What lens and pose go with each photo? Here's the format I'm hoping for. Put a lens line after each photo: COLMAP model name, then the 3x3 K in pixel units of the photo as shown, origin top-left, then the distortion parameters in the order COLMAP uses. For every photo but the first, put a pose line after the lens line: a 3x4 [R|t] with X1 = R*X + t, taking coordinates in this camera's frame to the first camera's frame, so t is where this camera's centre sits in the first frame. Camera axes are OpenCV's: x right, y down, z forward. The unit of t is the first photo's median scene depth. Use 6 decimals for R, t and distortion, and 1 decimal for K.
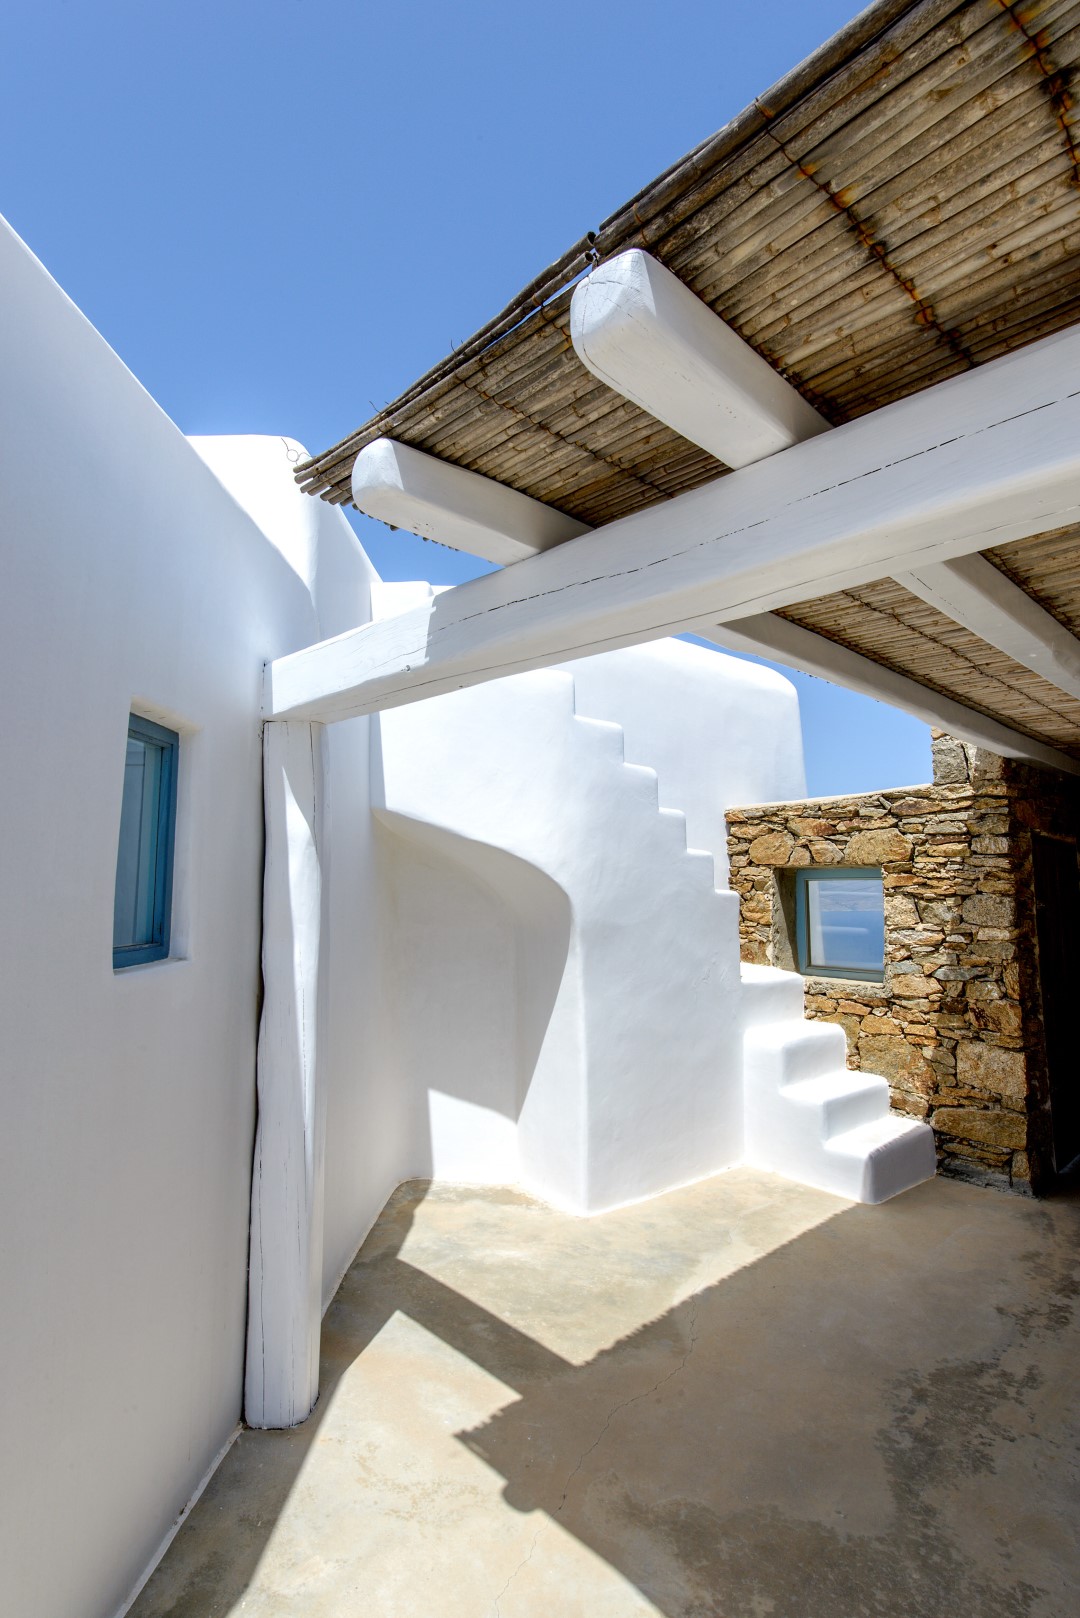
lens RADIAL K [[791.3, 0, 540.7], [0, 791.3, 807.0], [0, 0, 1]] dist [0.004448, 0.000555]
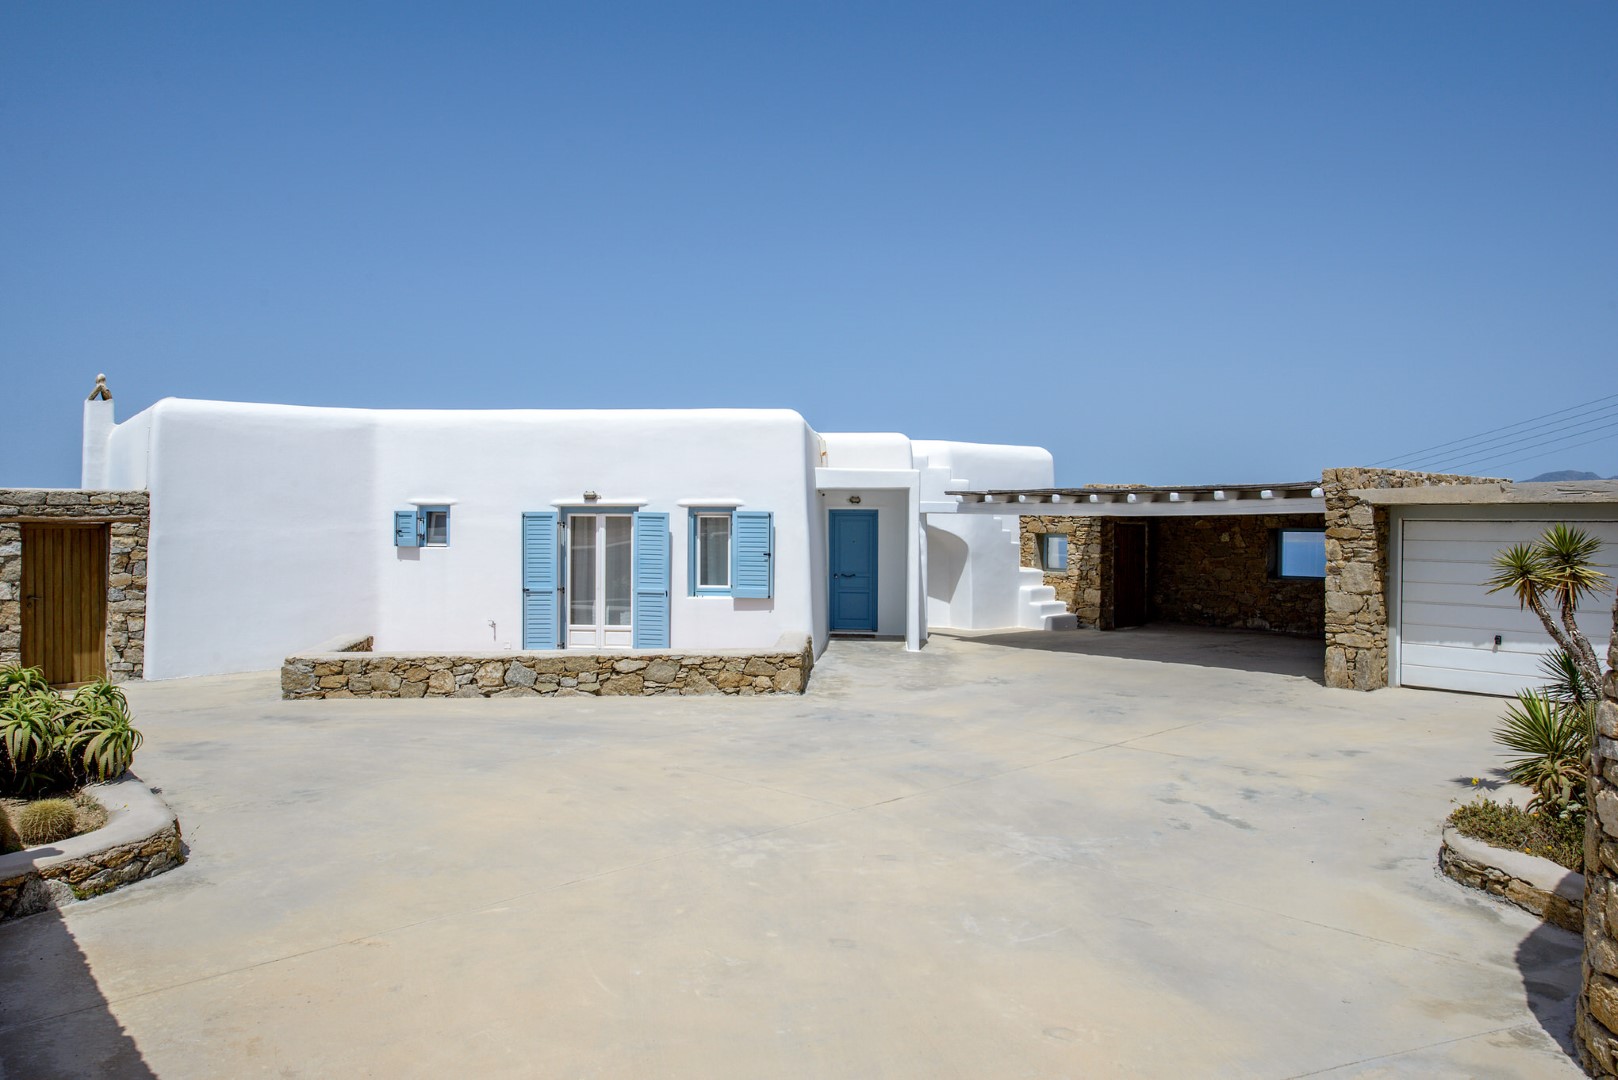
lens RADIAL K [[1123.3, 0, 810.1], [0, 1123.3, 535.2], [0, 0, 1]] dist [-0.001134, -0.000031]
pose [[0.999752, -0.000218, -0.022249, -0.520408], [0.002964, 0.992347, 0.123445, -0.516199], [0.022052, -0.123480, 0.992102, -3.733452]]
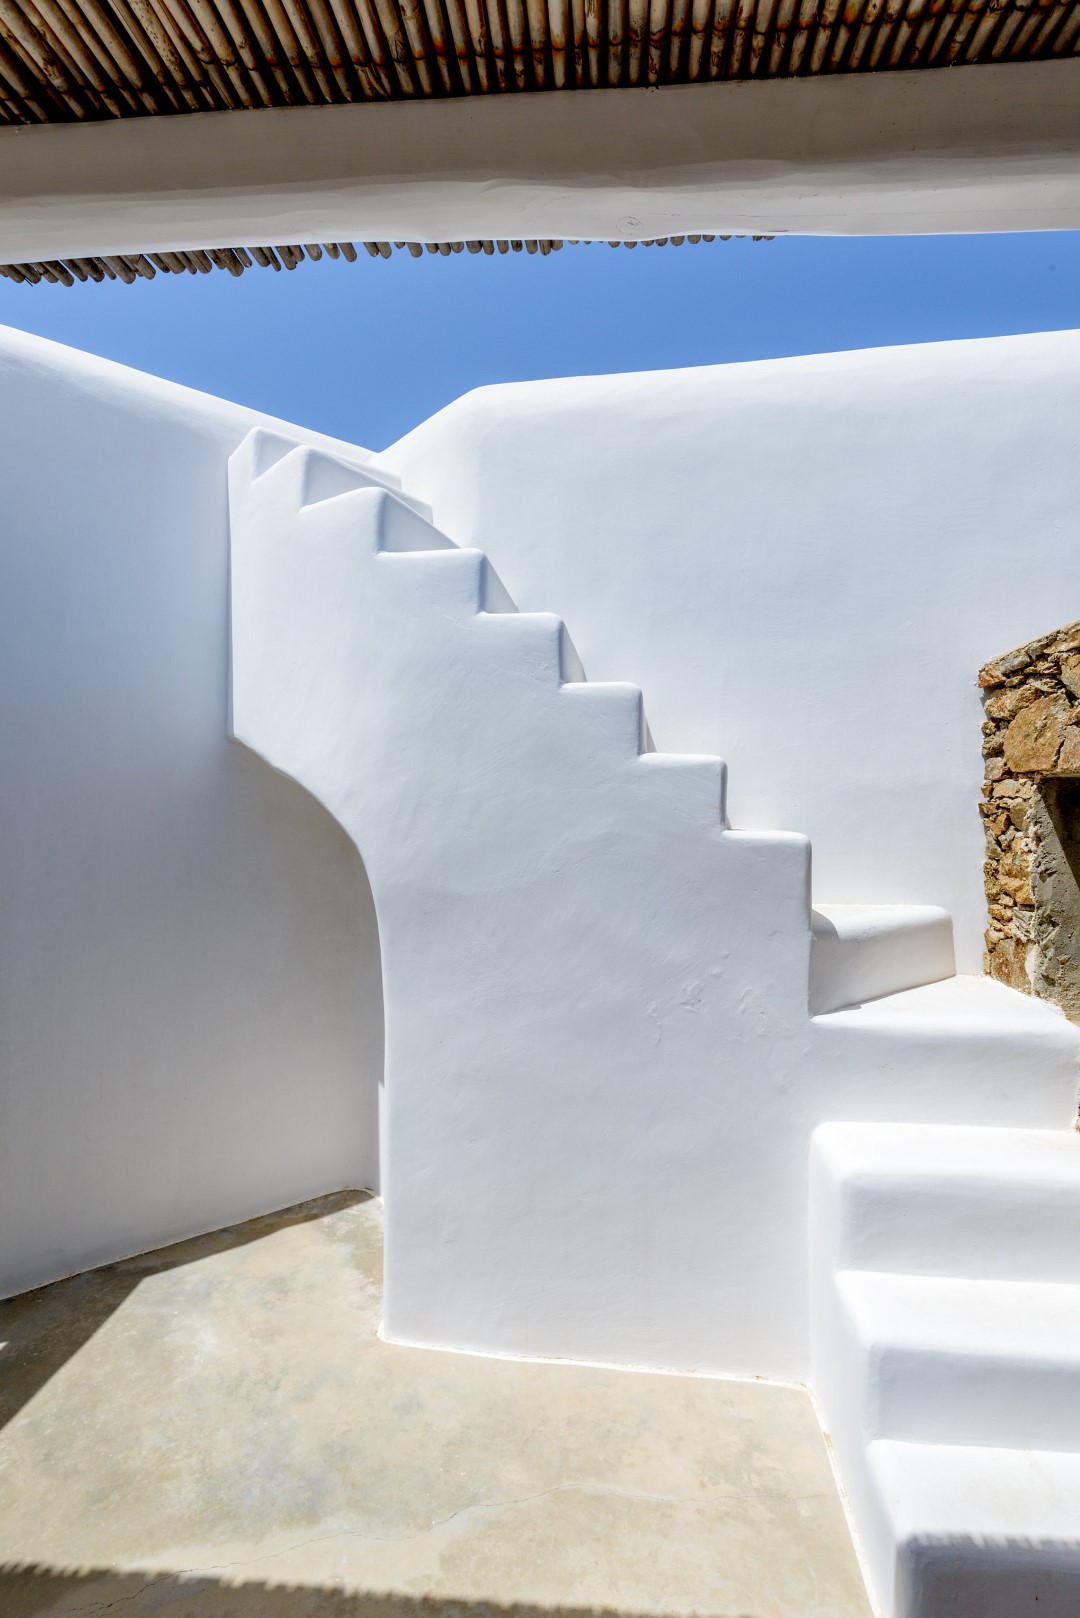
lens RADIAL K [[790.0, 0, 539.9], [0, 790.0, 819.6], [0, 0, 1]] dist [0.005960, -0.006147]
pose [[0.664981, -0.010065, -0.746792, 0.549474], [0.087763, 0.994035, 0.064752, 0.058312], [0.741686, -0.108599, 0.661898, 0.626547]]
